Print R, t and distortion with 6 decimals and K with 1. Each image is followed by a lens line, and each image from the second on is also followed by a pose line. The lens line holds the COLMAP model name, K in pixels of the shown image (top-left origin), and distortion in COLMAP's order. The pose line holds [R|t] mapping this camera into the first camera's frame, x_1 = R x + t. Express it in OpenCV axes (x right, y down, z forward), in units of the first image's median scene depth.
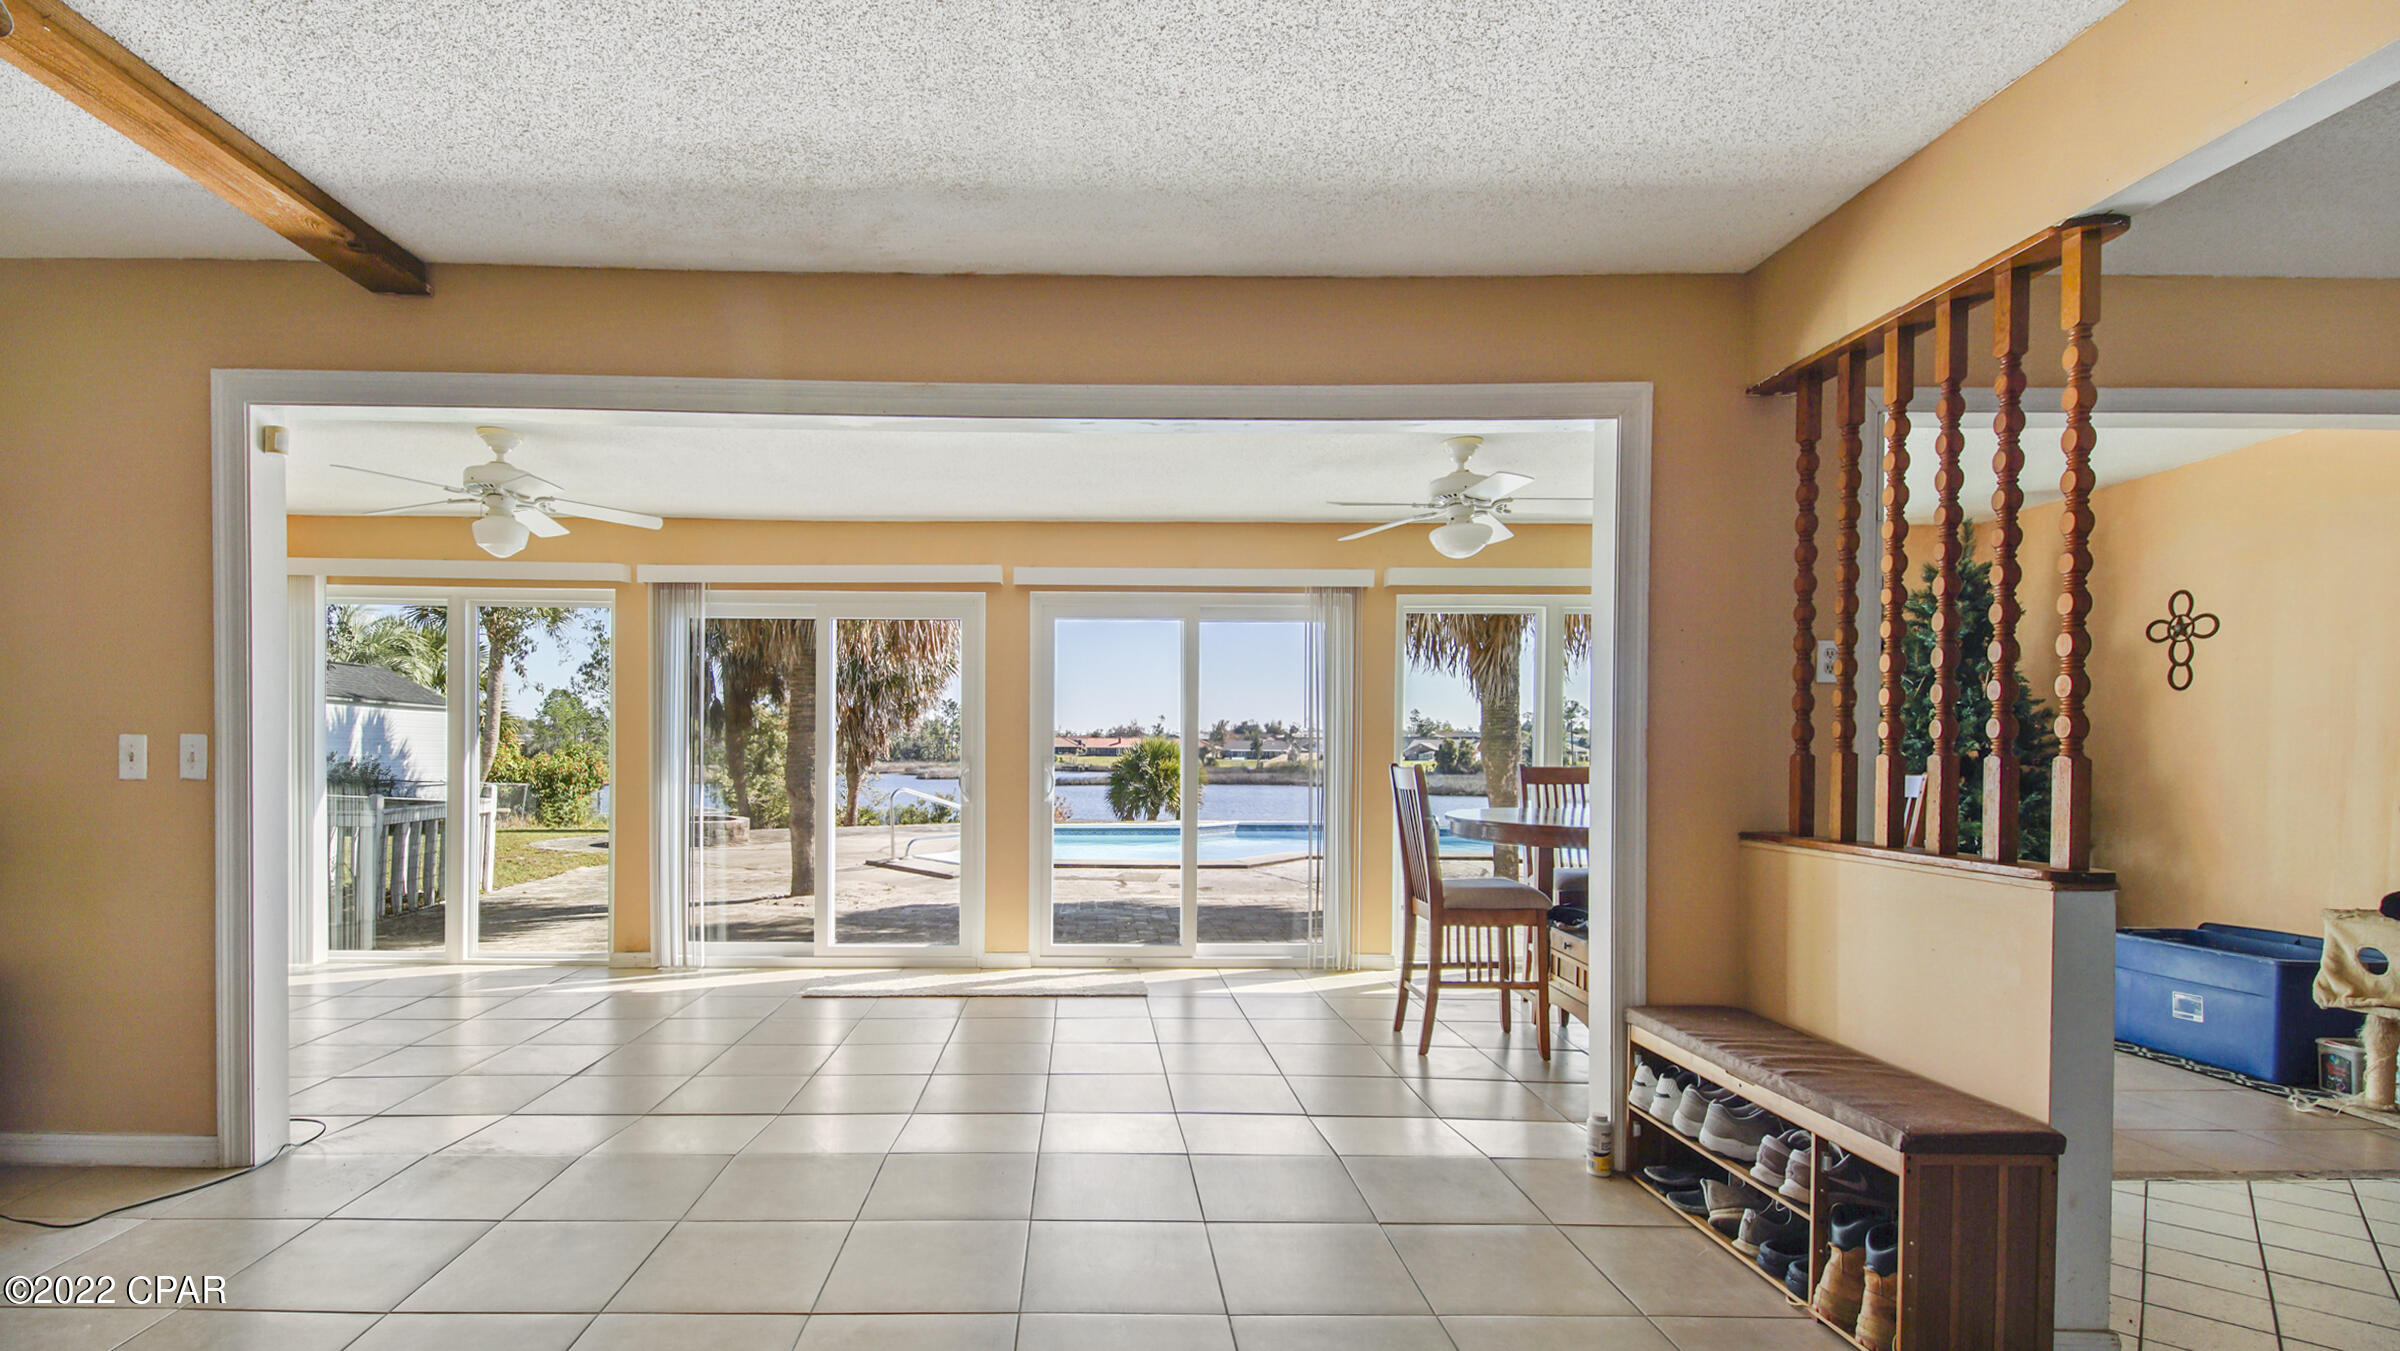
lens RADIAL K [[1066.1, 0, 1093.0], [0, 1066.1, 761.5], [0, 0, 1]] dist [-0.006761, -0.003163]
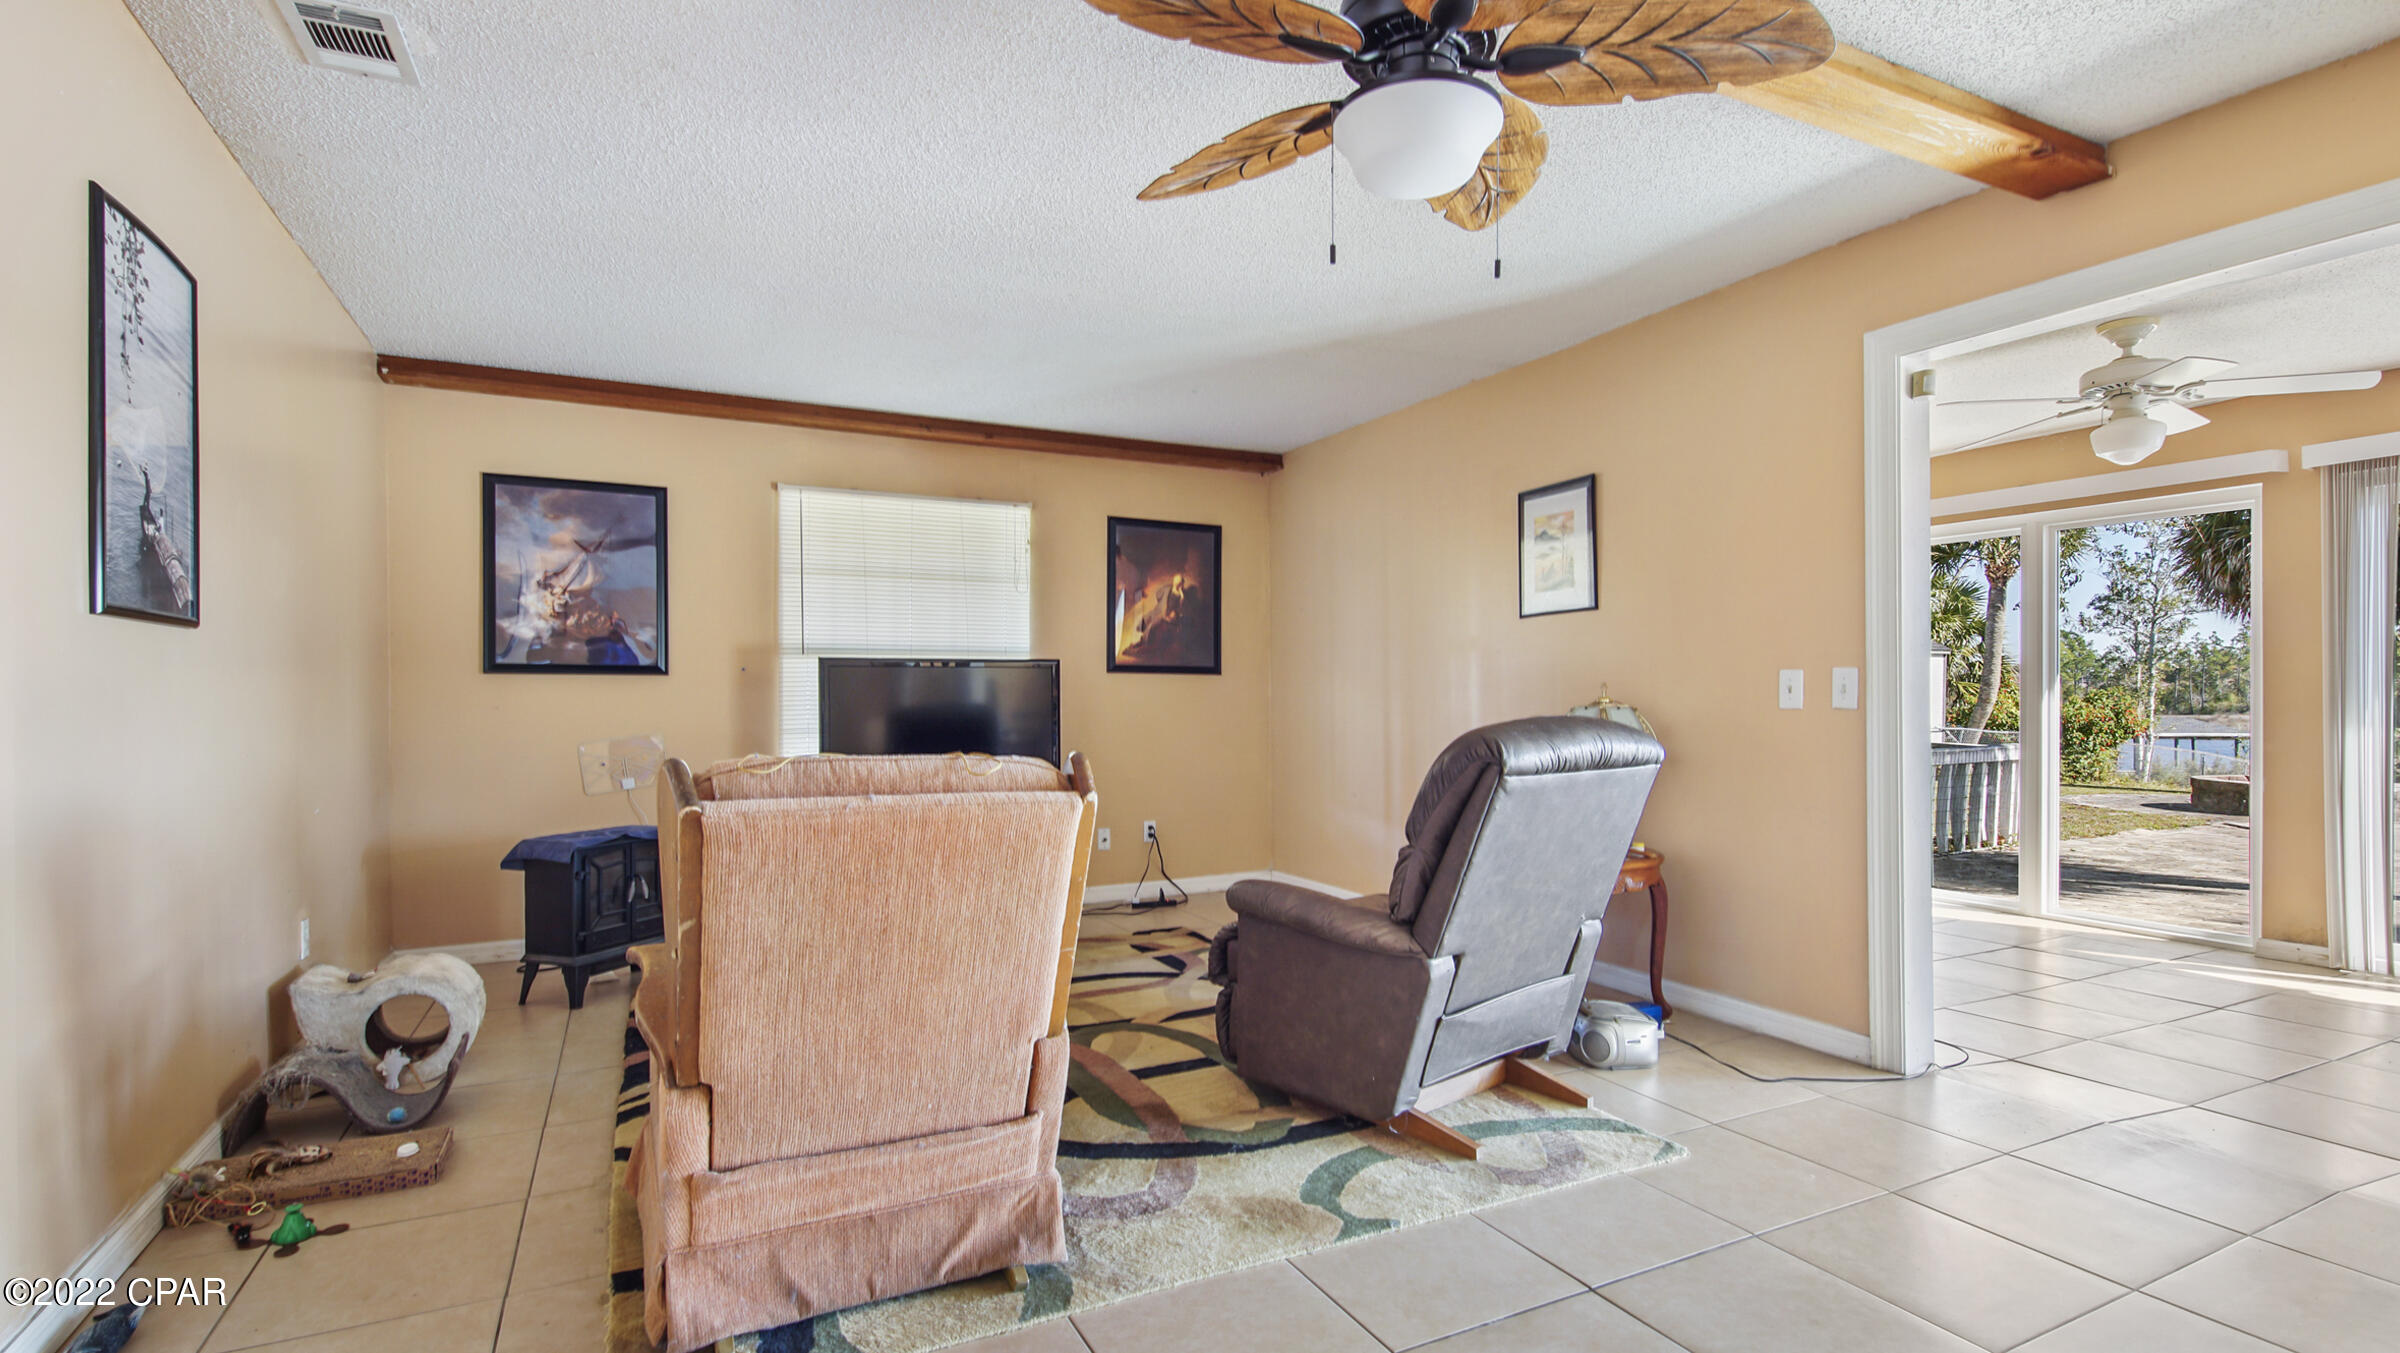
lens RADIAL K [[1066.1, 0, 1244.1], [0, 1066.1, 703.7], [0, 0, 1]] dist [-0.006761, -0.003163]
pose [[0.456393, 0.002461, -0.889775, -0.110798], [-0.009667, 0.999951, -0.002193, 0.015247], [0.889726, 0.009603, 0.456394, -0.050527]]
